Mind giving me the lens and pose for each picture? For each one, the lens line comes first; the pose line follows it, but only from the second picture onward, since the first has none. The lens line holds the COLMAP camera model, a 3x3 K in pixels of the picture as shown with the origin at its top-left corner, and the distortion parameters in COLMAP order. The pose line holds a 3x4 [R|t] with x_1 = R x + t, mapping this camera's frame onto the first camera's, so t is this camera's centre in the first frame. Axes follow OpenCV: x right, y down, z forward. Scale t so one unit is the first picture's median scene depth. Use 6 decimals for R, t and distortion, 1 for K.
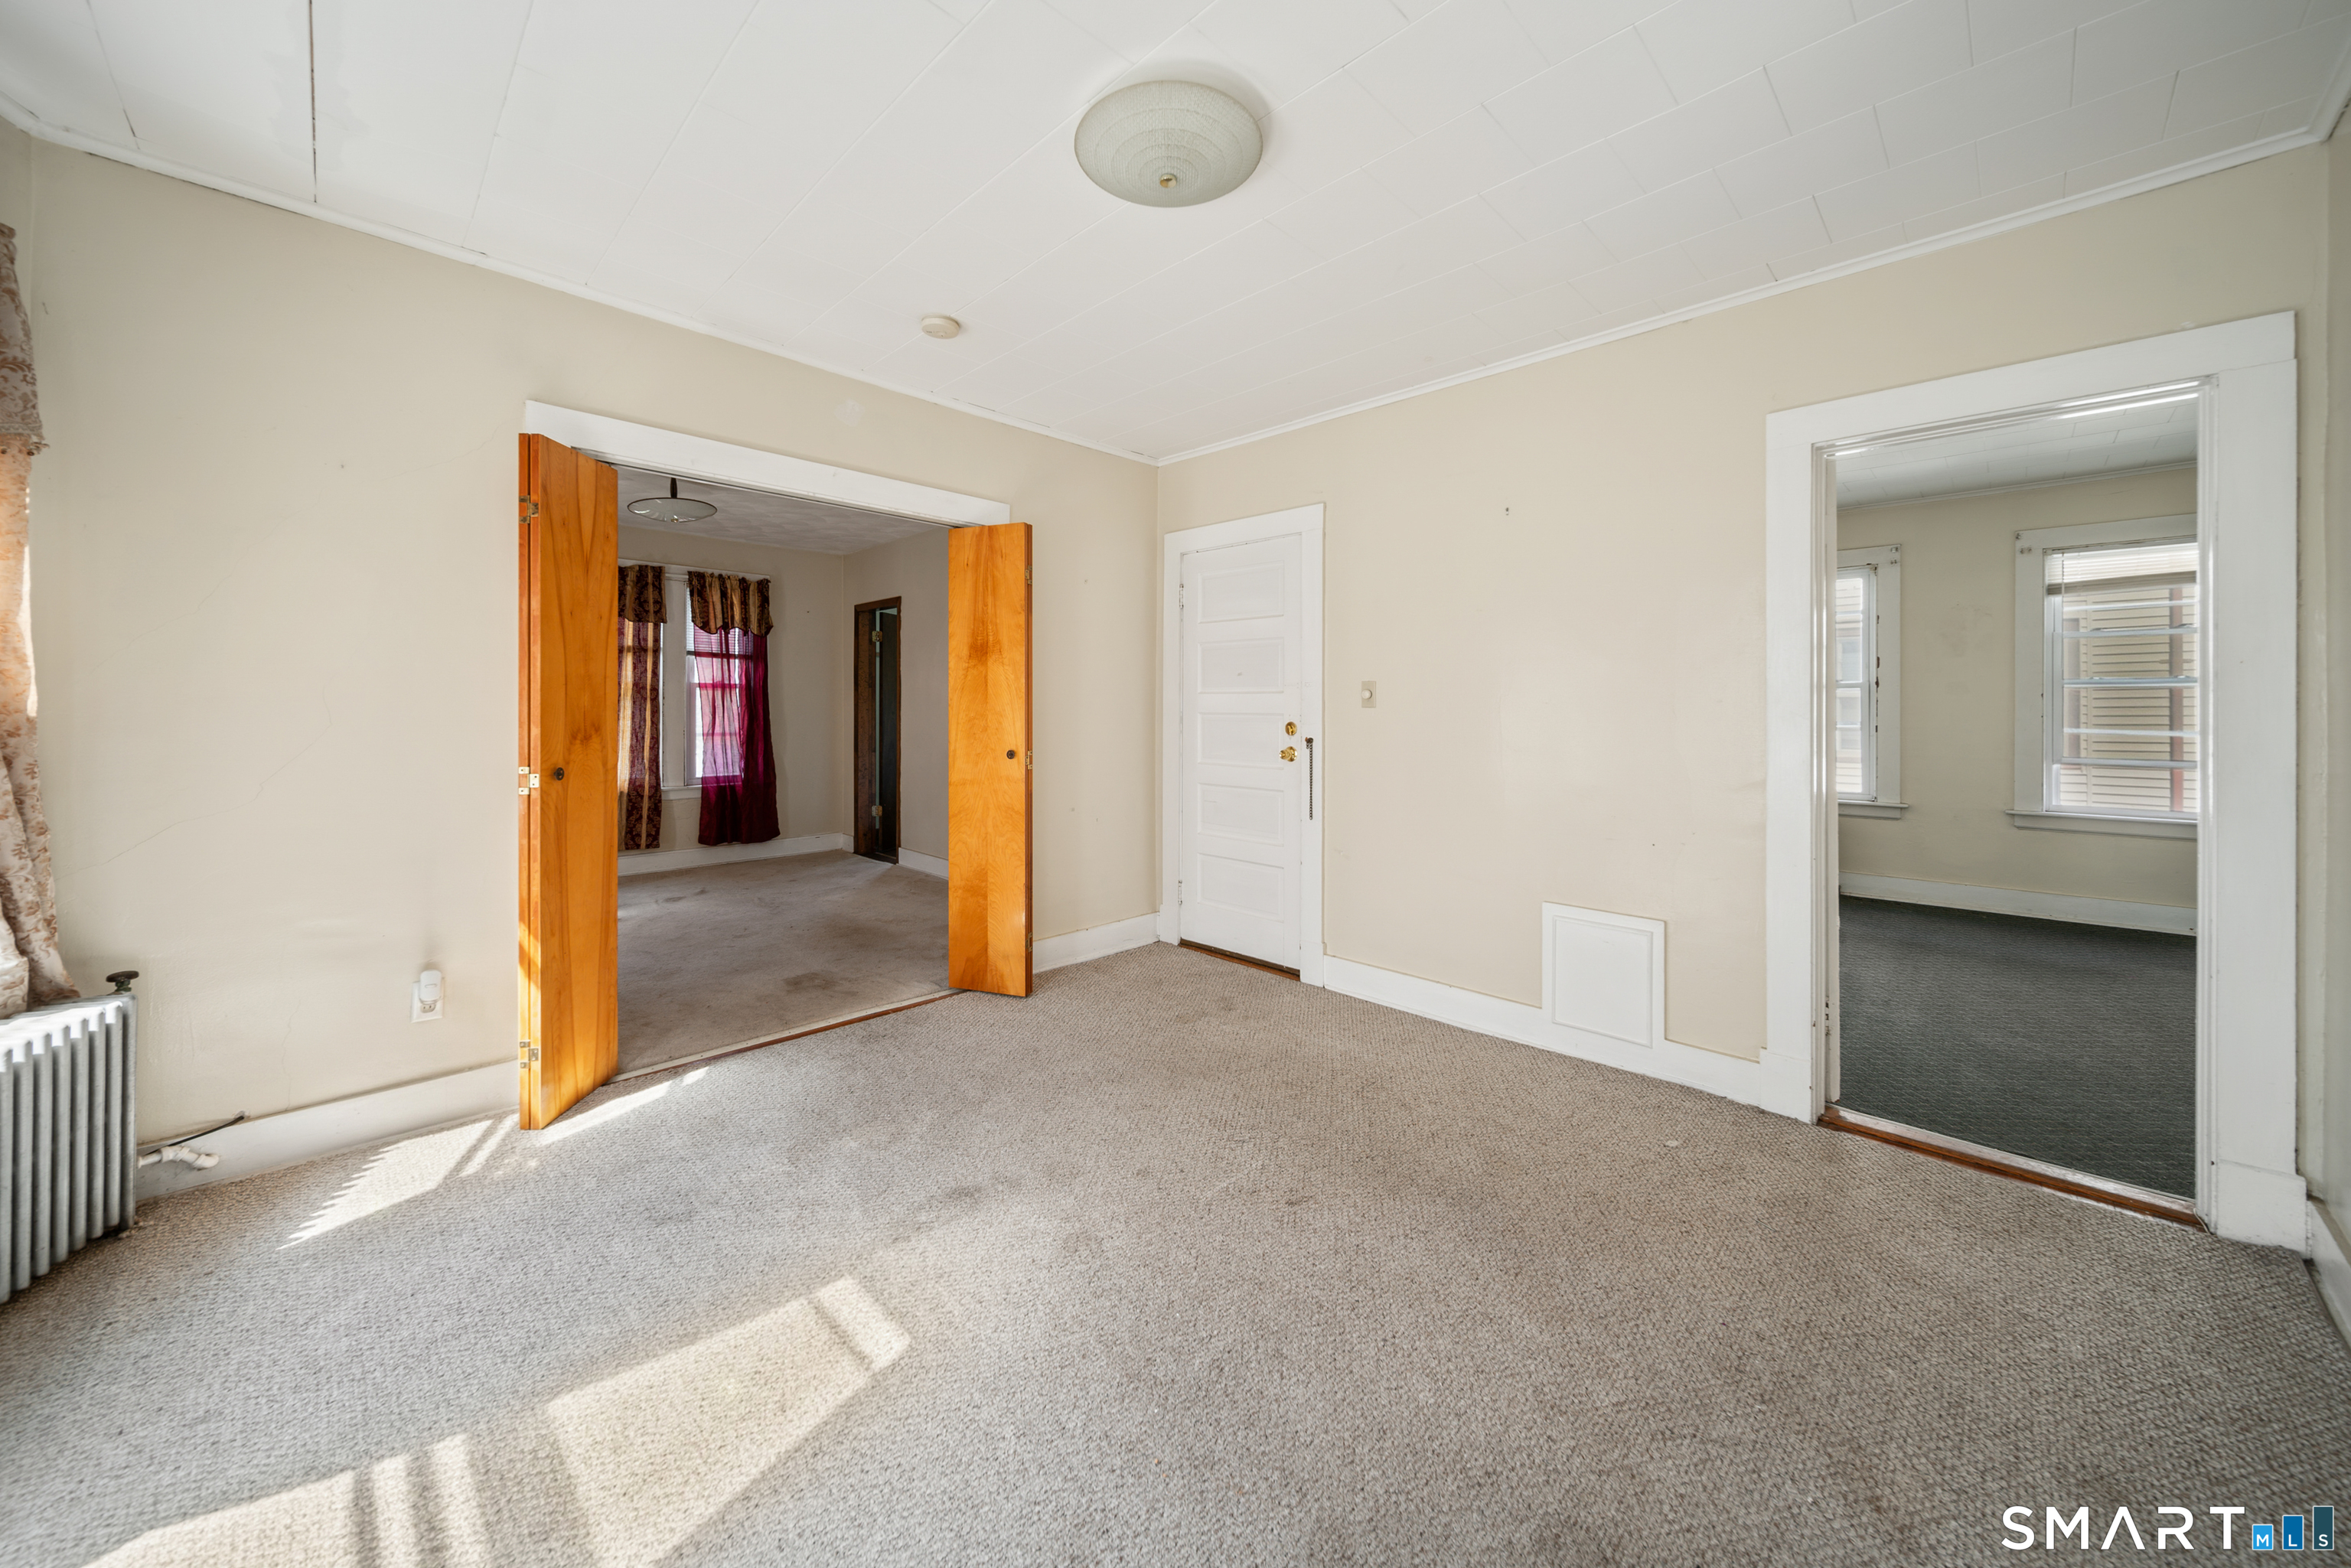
lens RADIAL K [[822.9, 0, 1158.5], [0, 822.9, 714.4], [0, 0, 1]] dist [-0.003274, -0.000189]
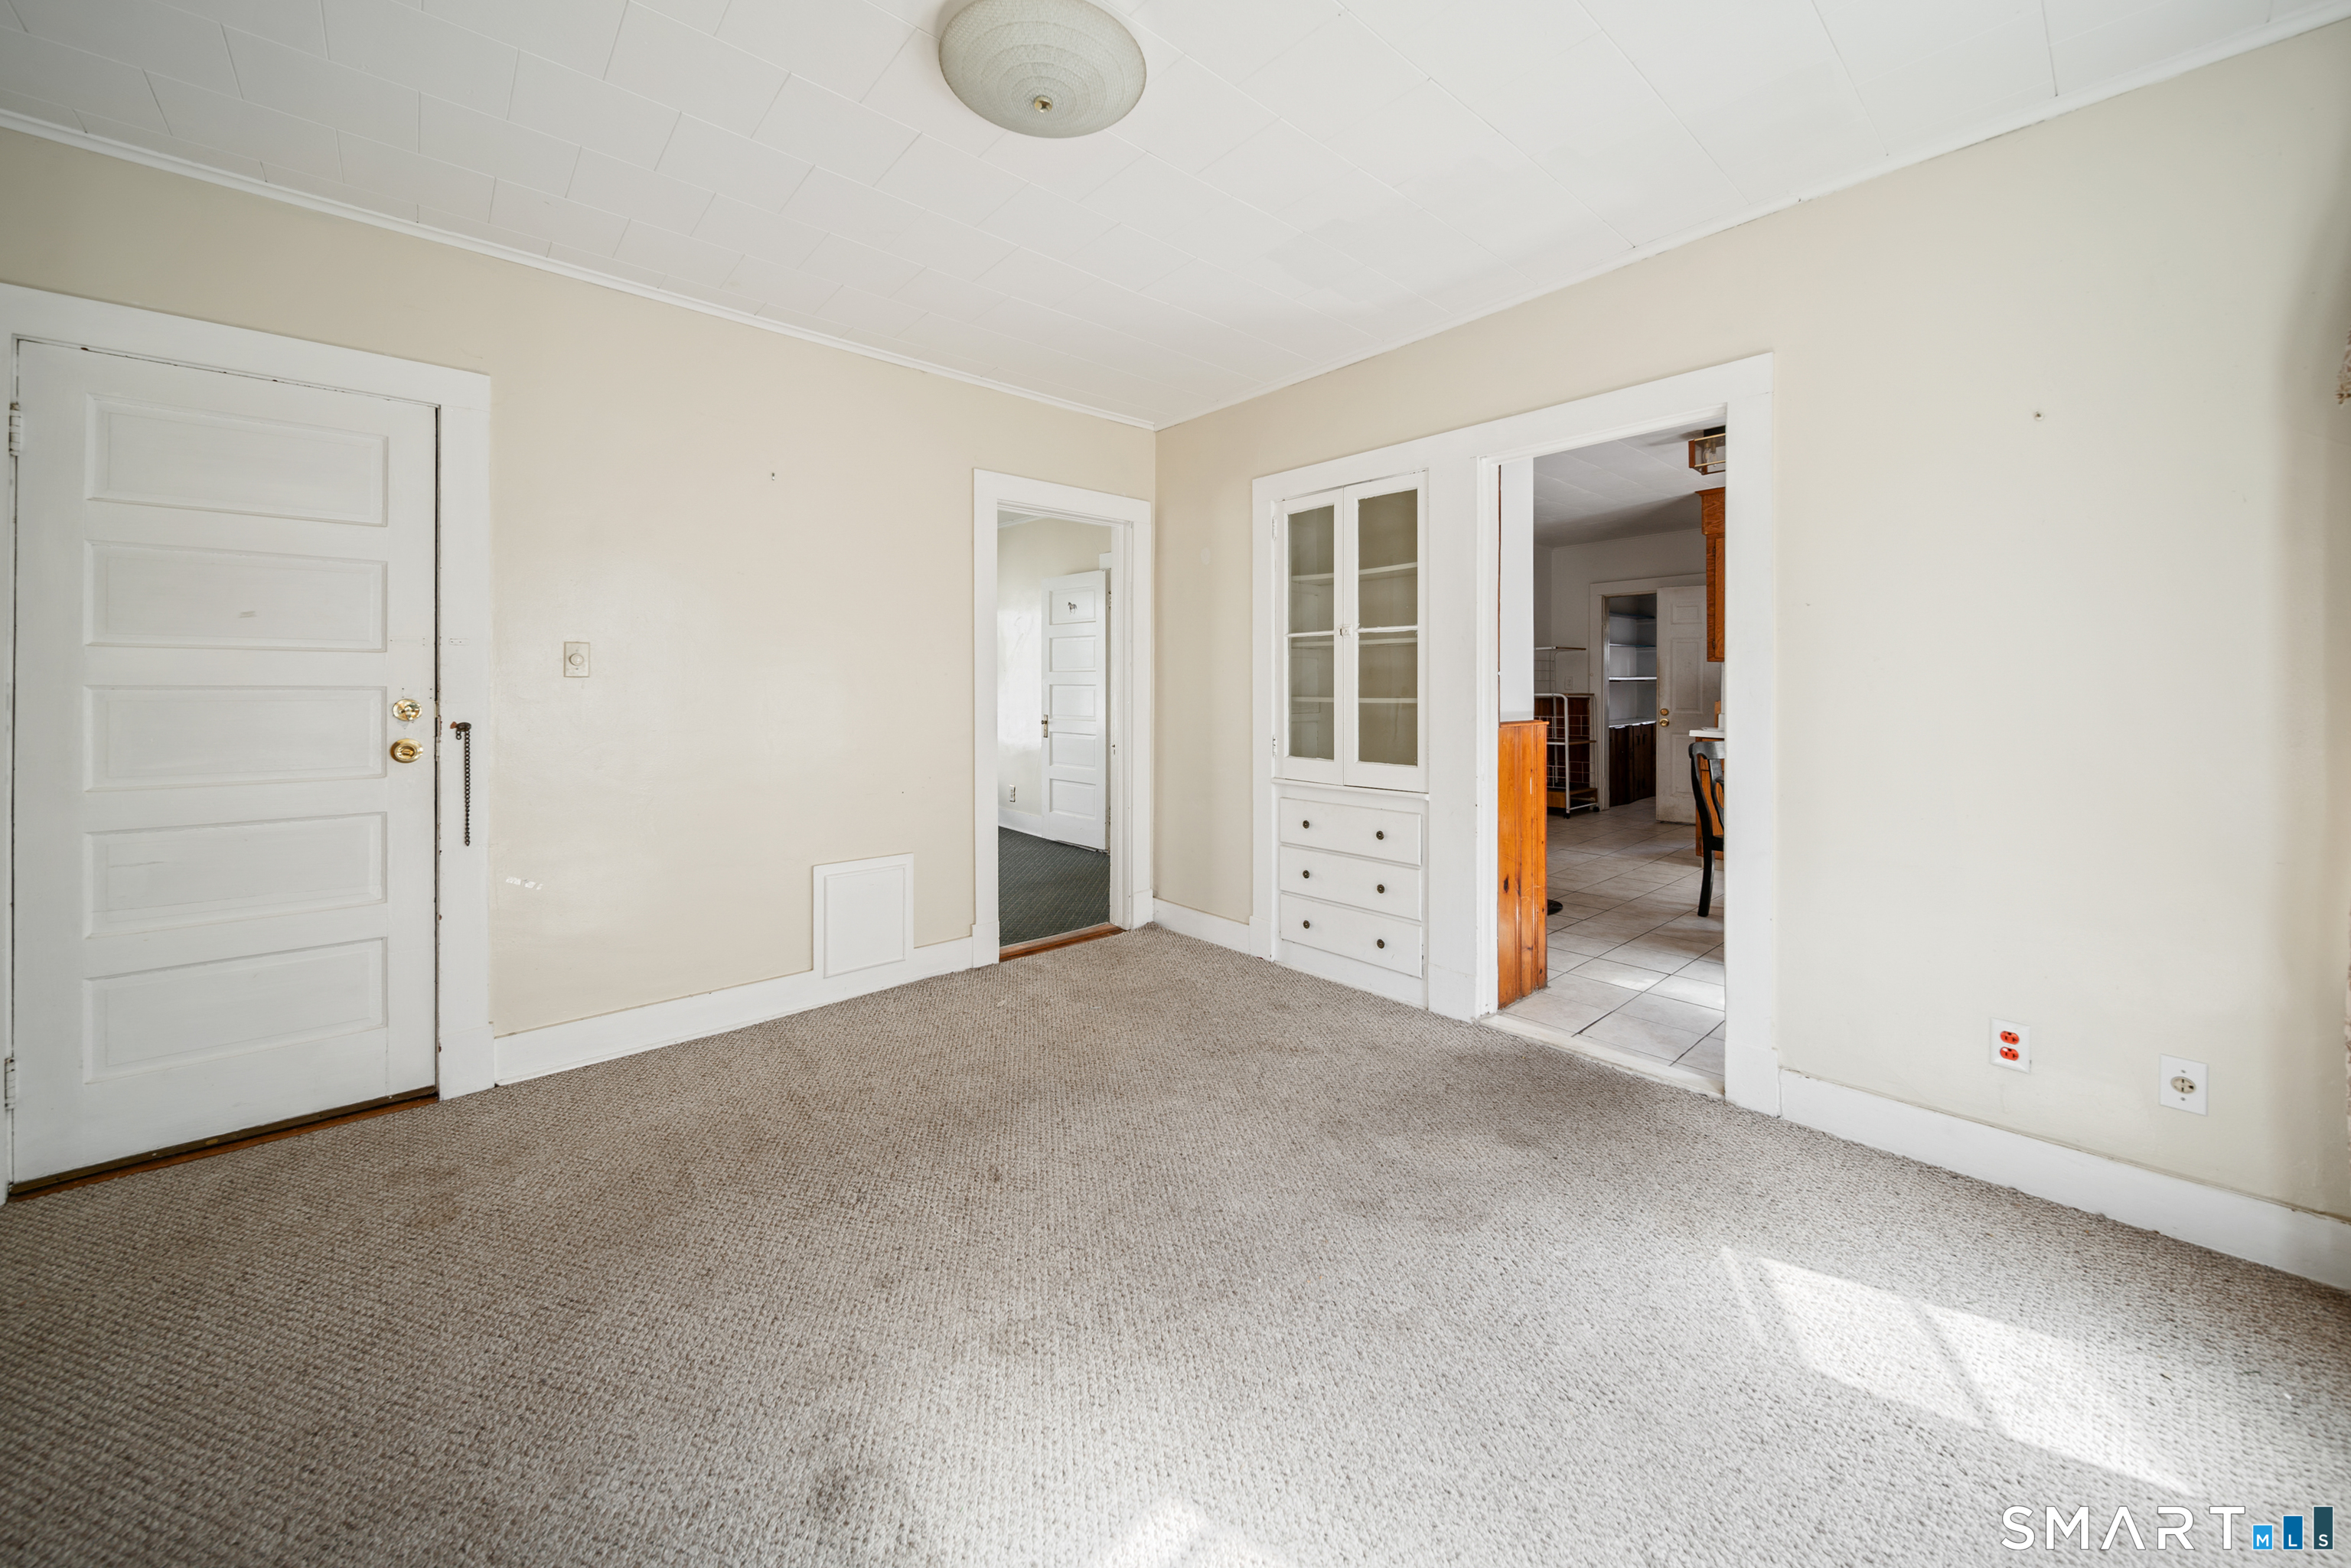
lens RADIAL K [[822.9, 0, 1187.9], [0, 822.9, 682.4], [0, 0, 1]] dist [-0.003274, -0.000189]
pose [[0.071488, -0.002134, 0.997439, -0.775750], [0.005406, 0.999984, 0.001752, -0.002892], [-0.997427, 0.005267, 0.071498, 0.670370]]
